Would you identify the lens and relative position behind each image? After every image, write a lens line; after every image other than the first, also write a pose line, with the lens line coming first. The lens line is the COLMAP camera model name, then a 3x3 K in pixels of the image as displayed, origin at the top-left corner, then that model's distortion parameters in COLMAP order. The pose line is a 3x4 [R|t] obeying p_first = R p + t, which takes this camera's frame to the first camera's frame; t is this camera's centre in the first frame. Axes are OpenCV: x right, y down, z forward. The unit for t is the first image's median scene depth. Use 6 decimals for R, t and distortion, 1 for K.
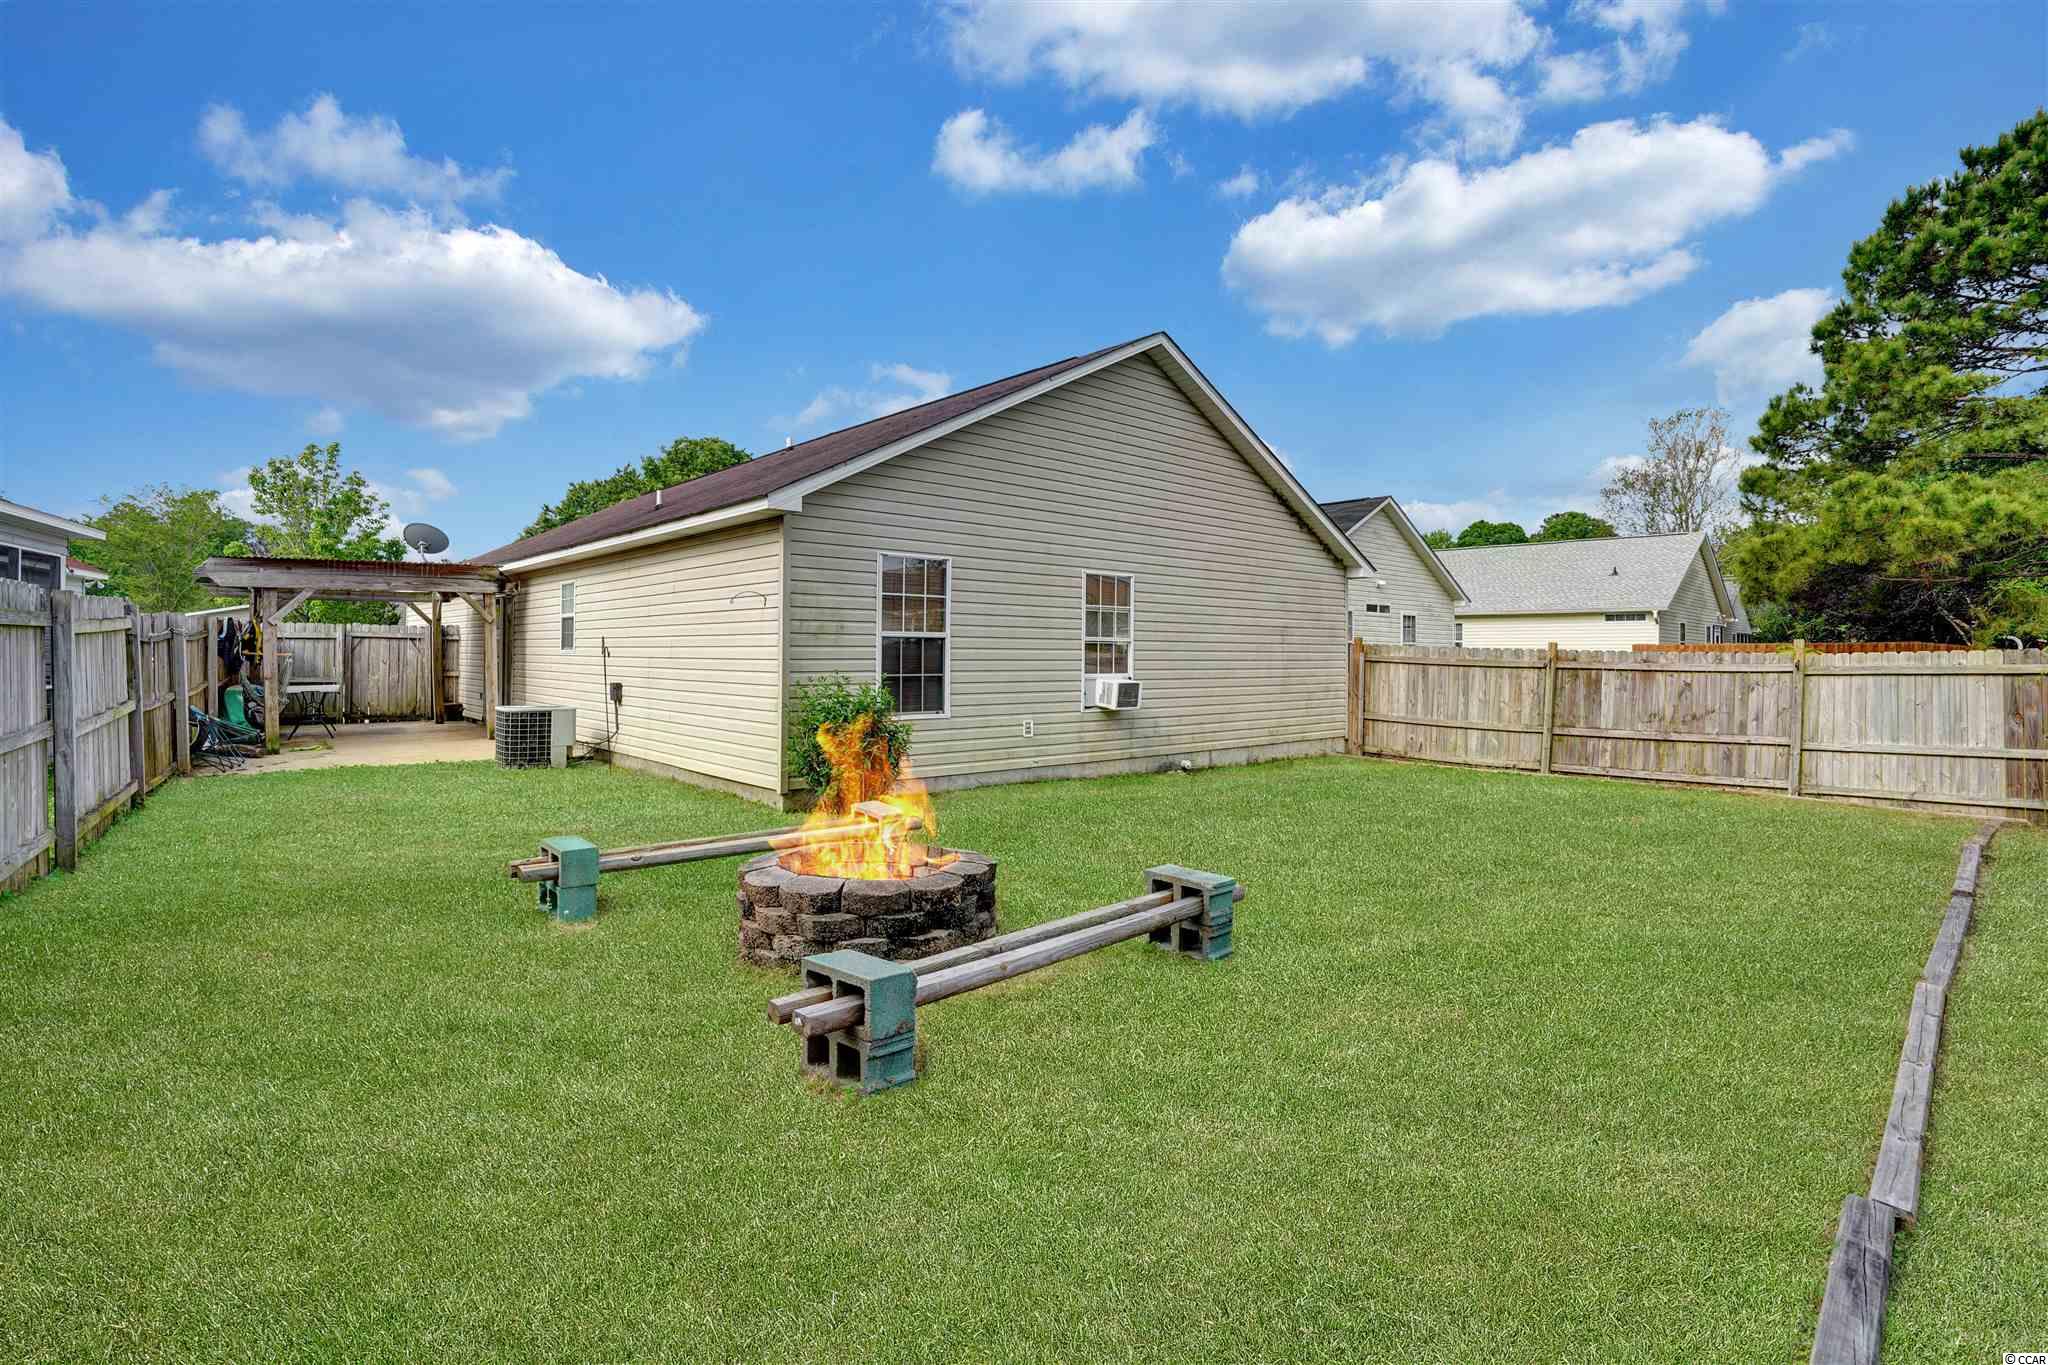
lens RADIAL K [[971.4, 0, 1012.3], [0, 971.4, 675.6], [0, 0, 1]] dist [-0.048495, 0.017394]
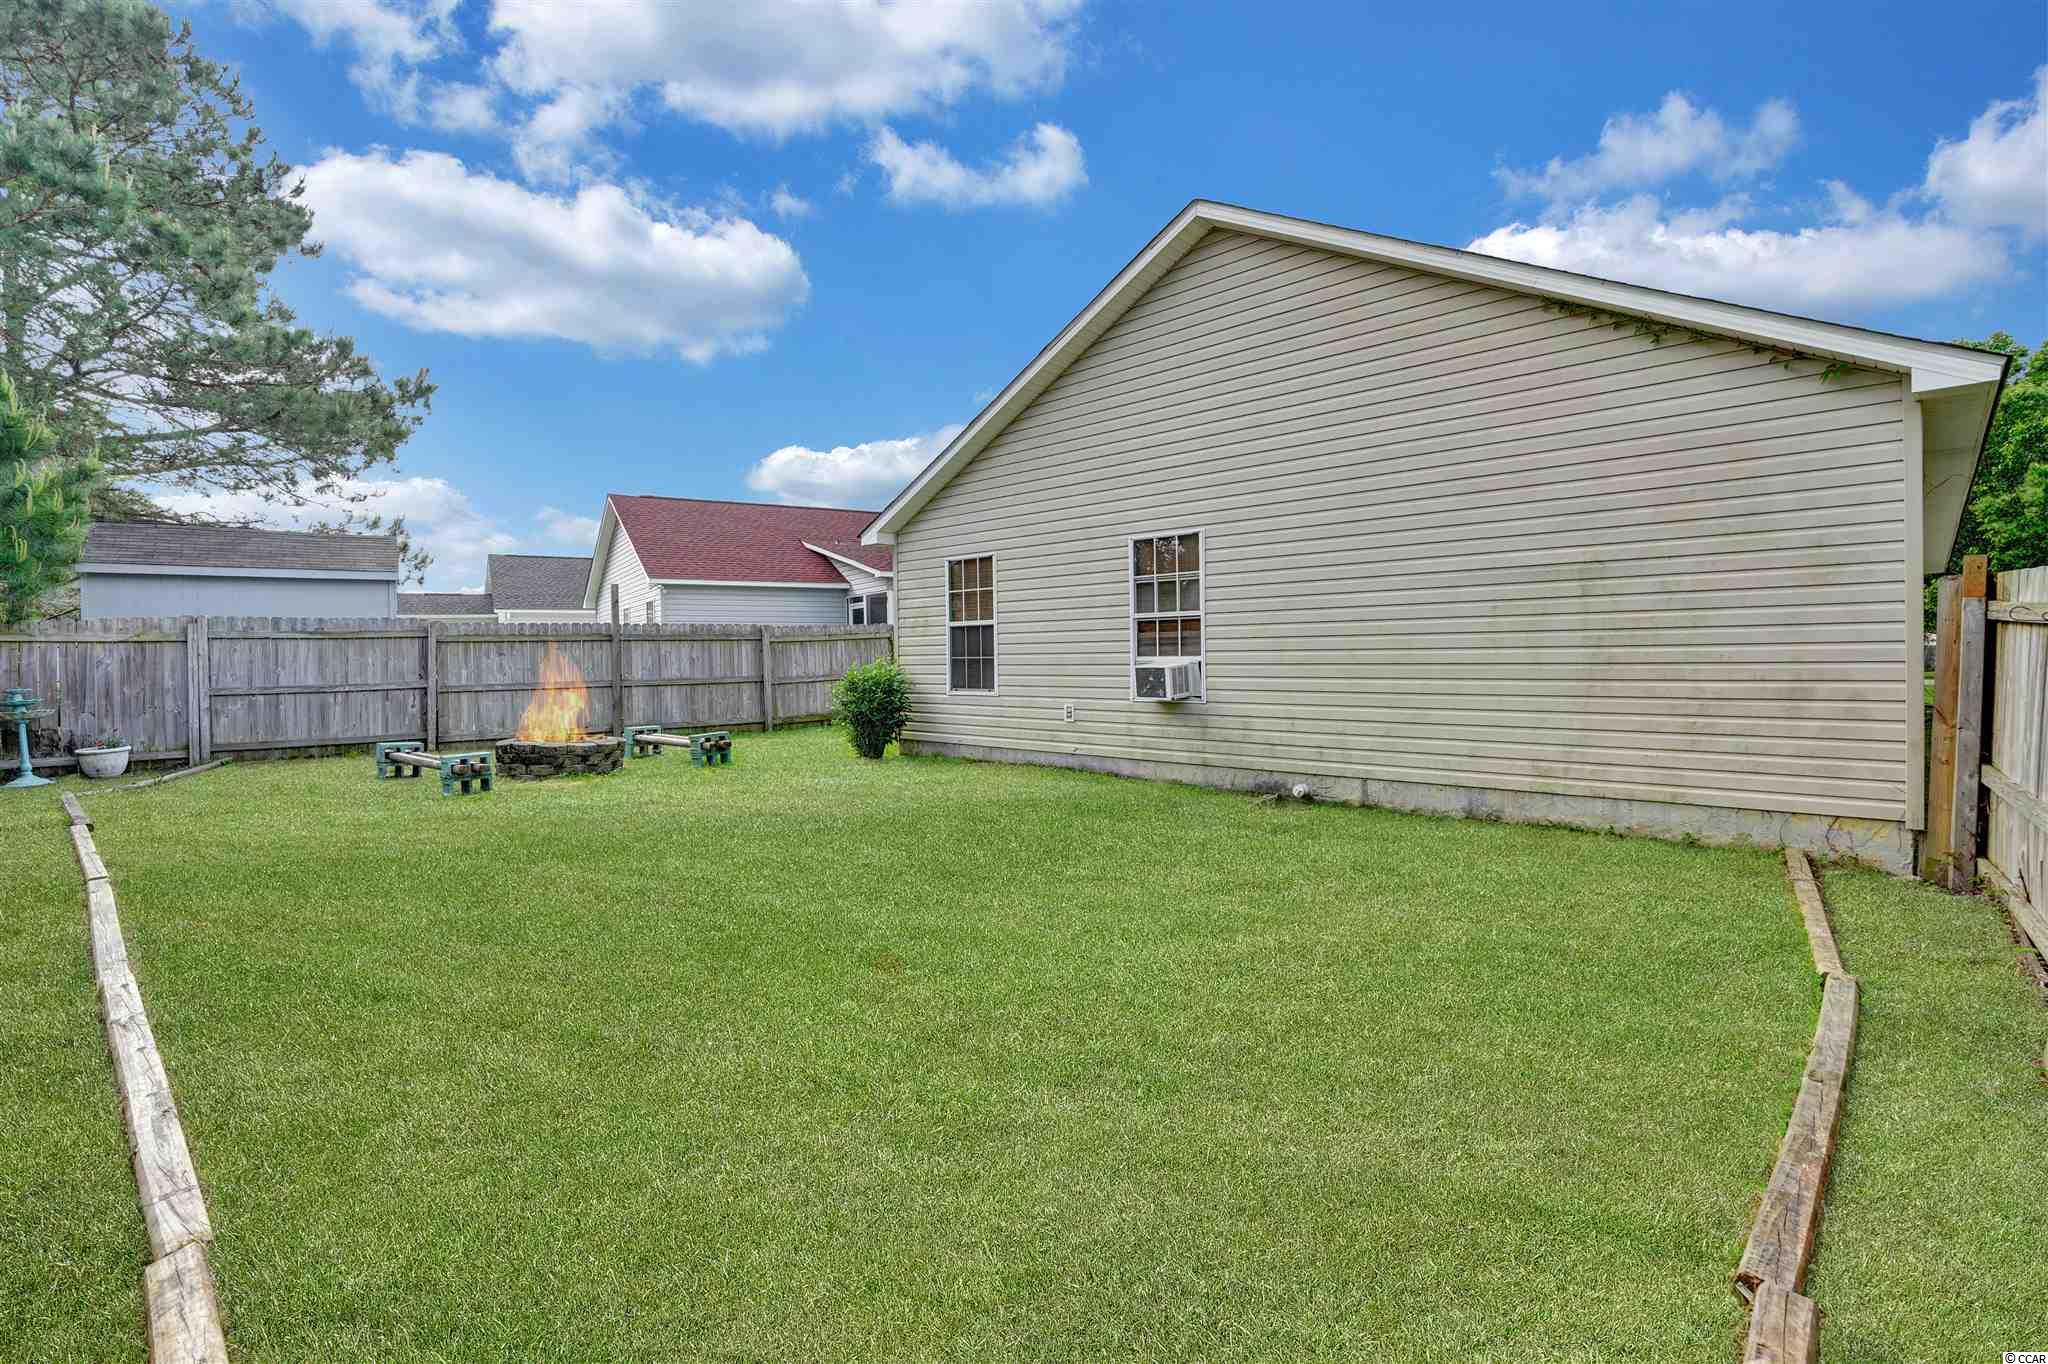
lens RADIAL K [[971.4, 0, 1012.3], [0, 971.4, 675.1], [0, 0, 1]] dist [-0.048495, 0.017394]
pose [[0.064309, 0.026471, -0.997579, 0.929910], [0.006967, 0.999612, 0.026974, -0.009563], [0.997906, -0.008684, 0.064099, 0.837931]]
